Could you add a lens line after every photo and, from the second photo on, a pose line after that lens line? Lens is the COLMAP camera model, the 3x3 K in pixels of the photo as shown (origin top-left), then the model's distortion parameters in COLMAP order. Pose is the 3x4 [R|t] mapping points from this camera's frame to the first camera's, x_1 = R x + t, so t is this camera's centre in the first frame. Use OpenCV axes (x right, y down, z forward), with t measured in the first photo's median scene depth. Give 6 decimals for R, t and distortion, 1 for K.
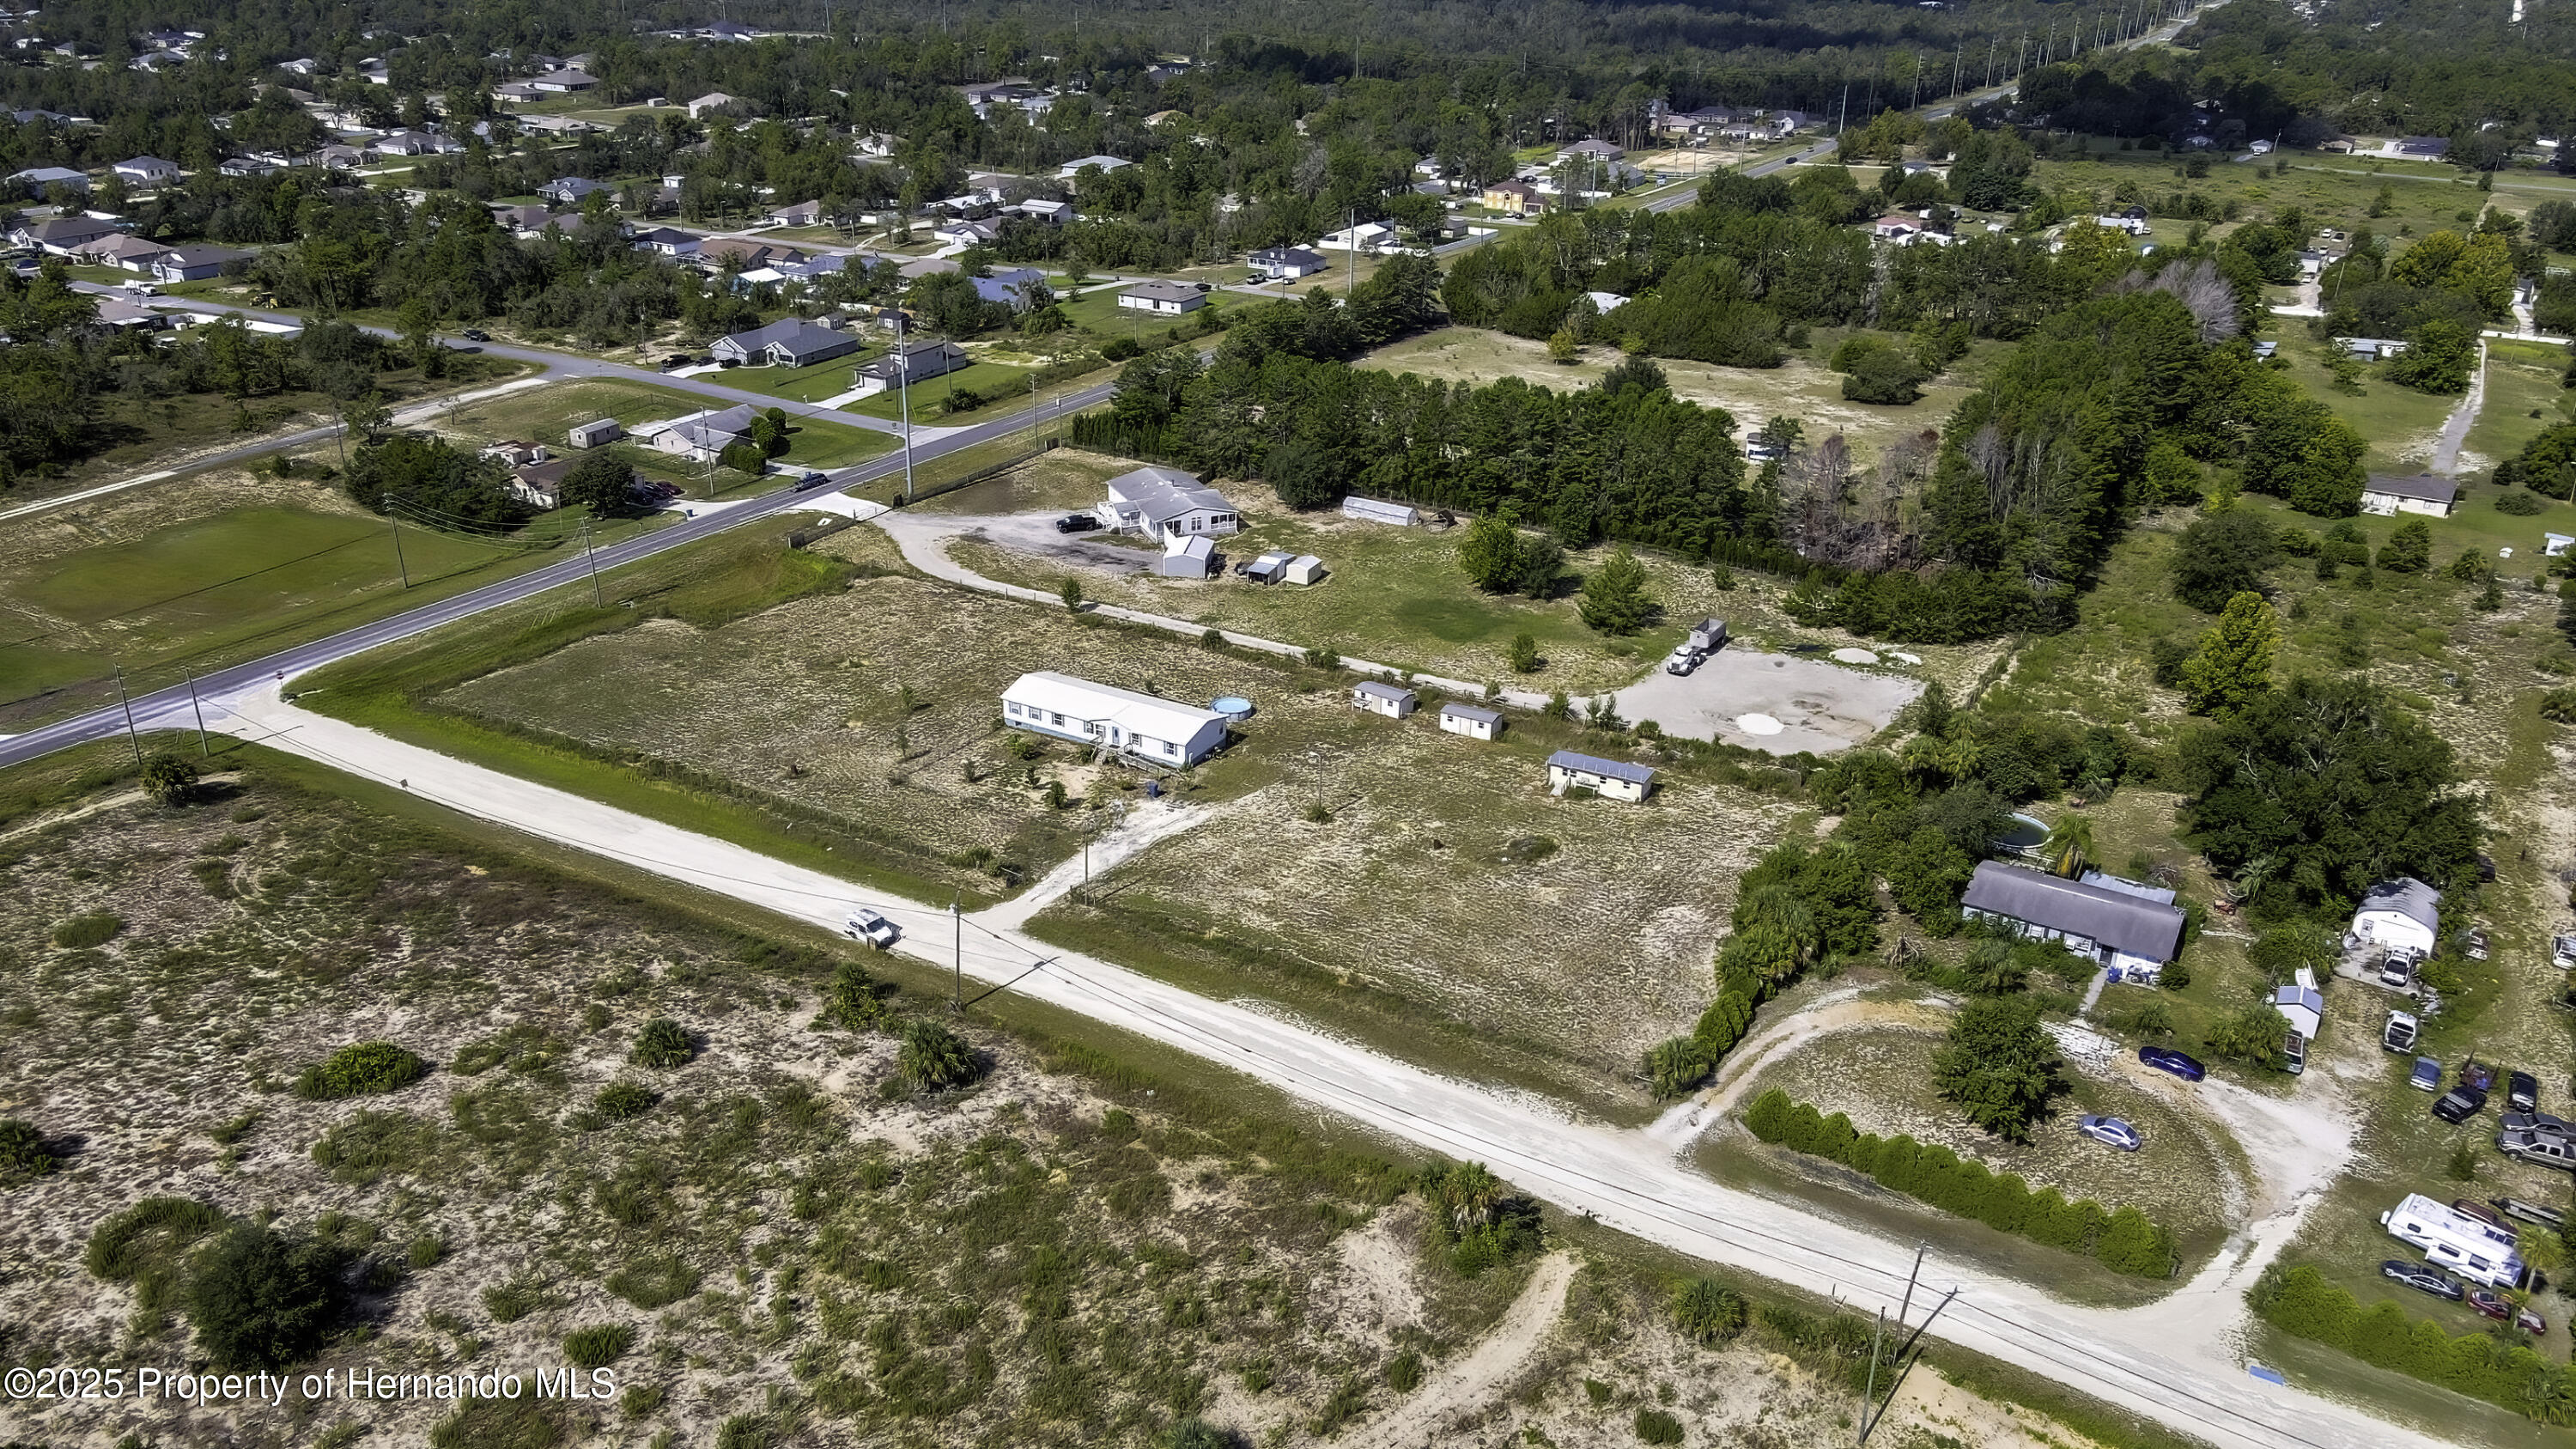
lens RADIAL K [[1934.4, 0, 1284.1], [0, 1934.4, 672.4], [0, 0, 1]] dist [-0.003340, 0.039819]
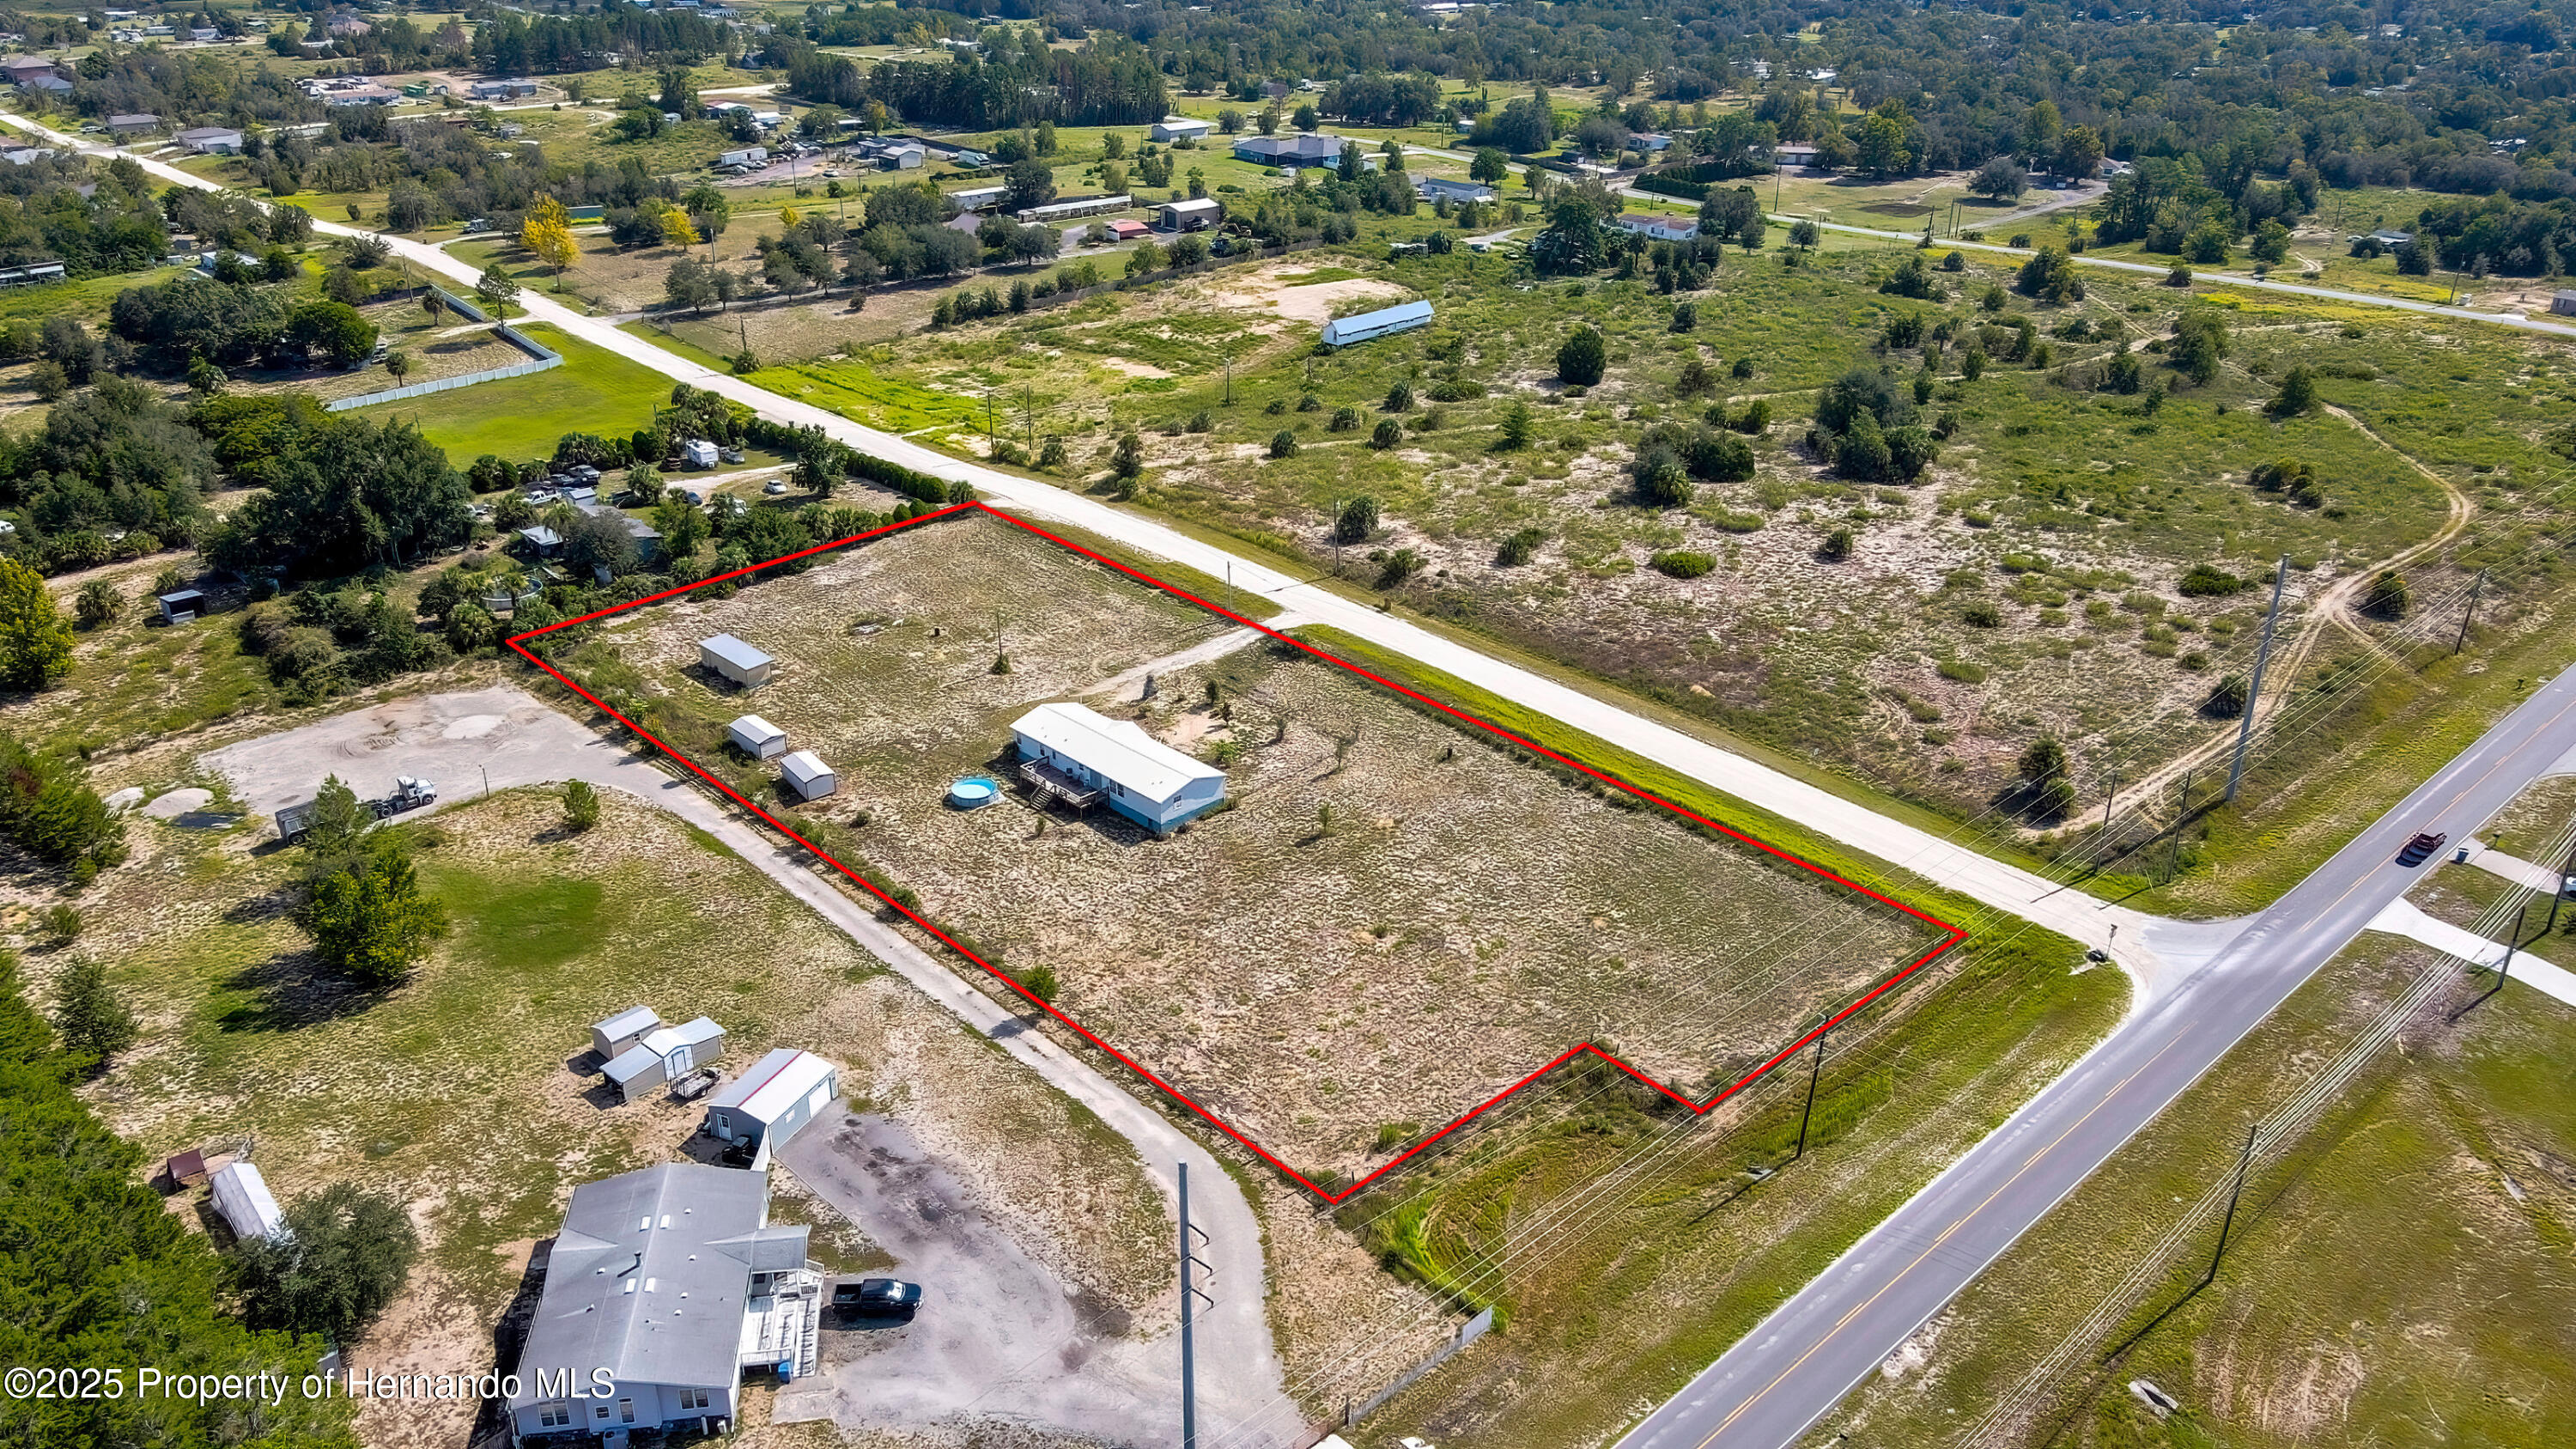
lens RADIAL K [[1934.4, 0, 1284.1], [0, 1934.4, 672.4], [0, 0, 1]] dist [-0.003340, 0.039819]
pose [[-0.960056, -0.128593, 0.248508, -0.463096], [0.089354, 0.700735, 0.707804, -0.780426], [-0.265157, 0.701737, -0.661254, 1.849523]]
